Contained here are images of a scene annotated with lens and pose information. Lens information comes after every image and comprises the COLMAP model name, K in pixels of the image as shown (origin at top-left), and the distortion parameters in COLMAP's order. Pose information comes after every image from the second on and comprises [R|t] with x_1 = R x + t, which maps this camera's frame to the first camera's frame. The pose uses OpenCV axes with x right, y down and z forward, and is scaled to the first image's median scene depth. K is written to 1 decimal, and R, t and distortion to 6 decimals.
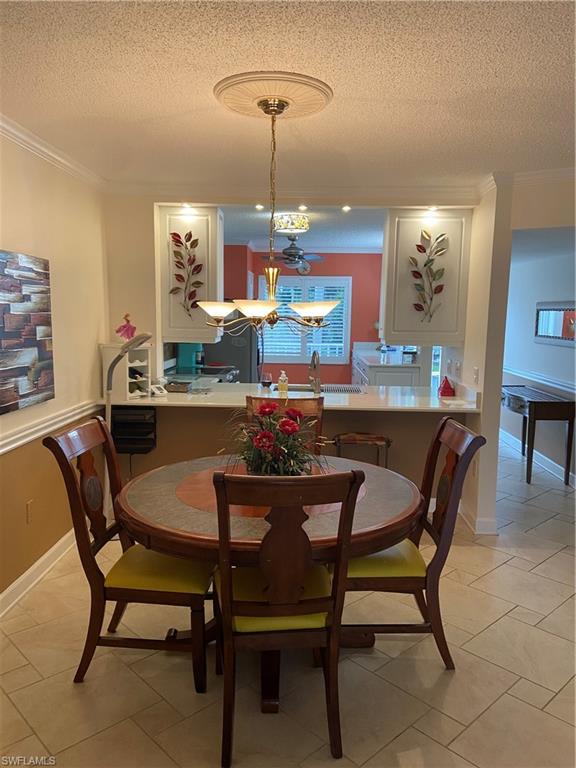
lens RADIAL K [[578.3, 0, 289.3], [0, 578.3, 376.8], [0, 0, 1]] dist [0.063848, -0.034704]
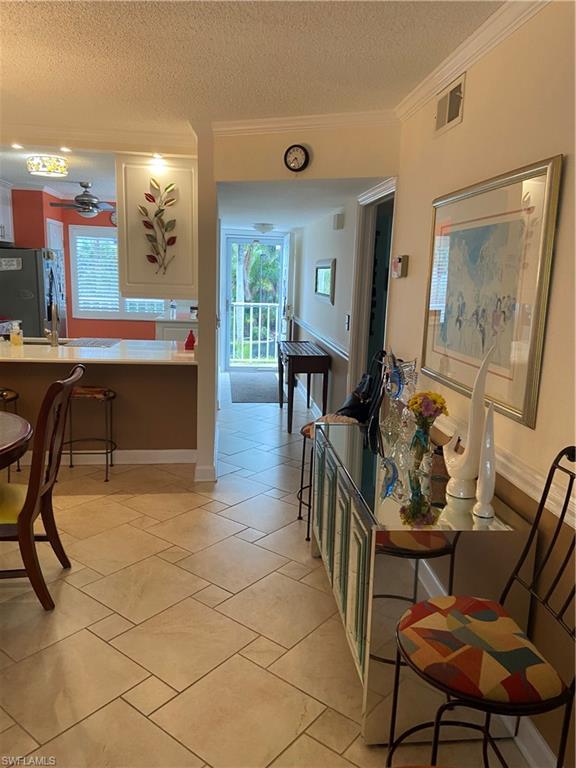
lens RADIAL K [[578.3, 0, 294.6], [0, 578.3, 380.6], [0, 0, 1]] dist [0.063848, -0.034704]
pose [[0.987795, -0.008893, 0.155505, 0.308036], [-0.002516, 0.997328, 0.073012, 0.013562], [-0.155739, -0.072512, 0.985133, -0.026099]]
